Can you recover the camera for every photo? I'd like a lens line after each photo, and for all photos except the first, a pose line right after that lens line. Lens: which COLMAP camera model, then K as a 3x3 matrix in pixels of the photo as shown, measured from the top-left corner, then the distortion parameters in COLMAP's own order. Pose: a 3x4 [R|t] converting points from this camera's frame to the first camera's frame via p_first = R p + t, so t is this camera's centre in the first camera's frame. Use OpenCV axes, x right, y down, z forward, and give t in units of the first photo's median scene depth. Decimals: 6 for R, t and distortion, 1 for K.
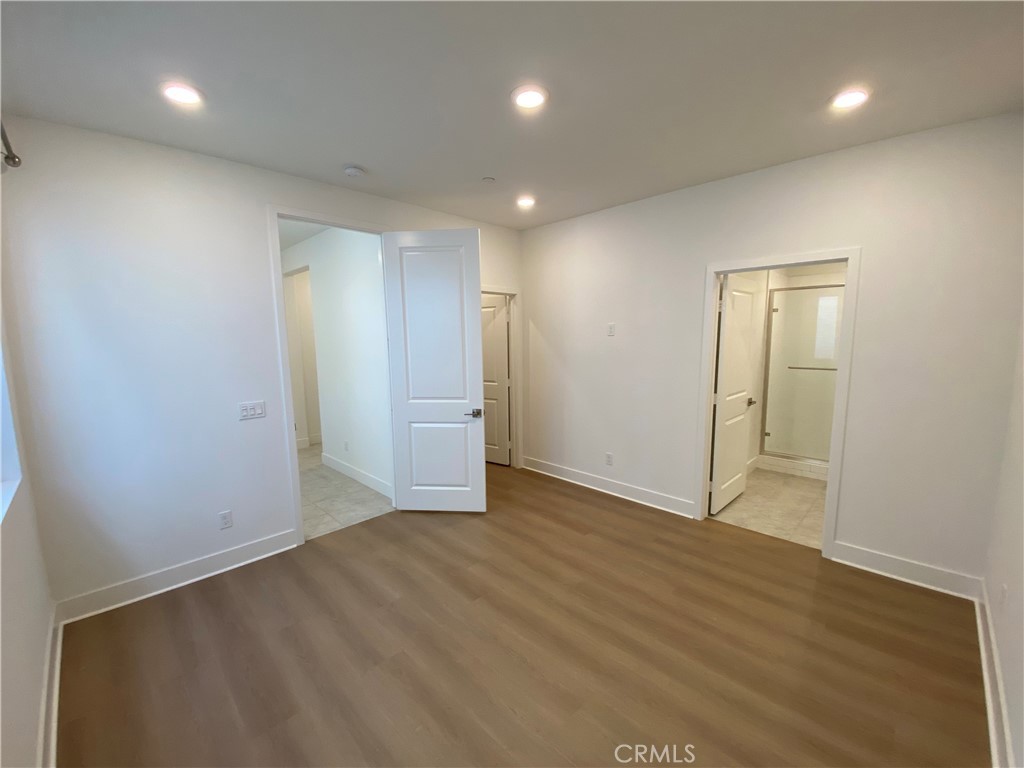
lens RADIAL K [[418.7, 0, 507.3], [0, 418.7, 389.0], [0, 0, 1]] dist [-0.016820, -0.001594]
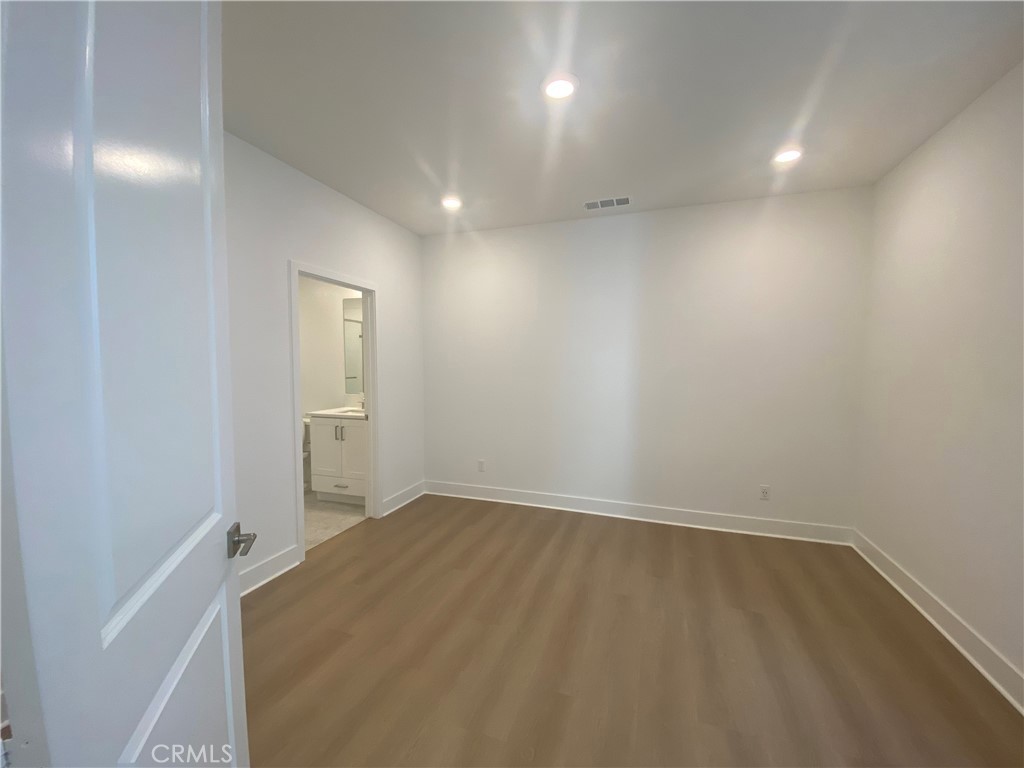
lens RADIAL K [[418.7, 0, 502.5], [0, 418.7, 378.2], [0, 0, 1]] dist [-0.016820, -0.001594]
pose [[-0.431868, -0.023826, 0.901622, -0.632470], [0.125250, 0.988381, 0.086112, -0.099677], [-0.893198, 0.150117, -0.423866, 1.276988]]
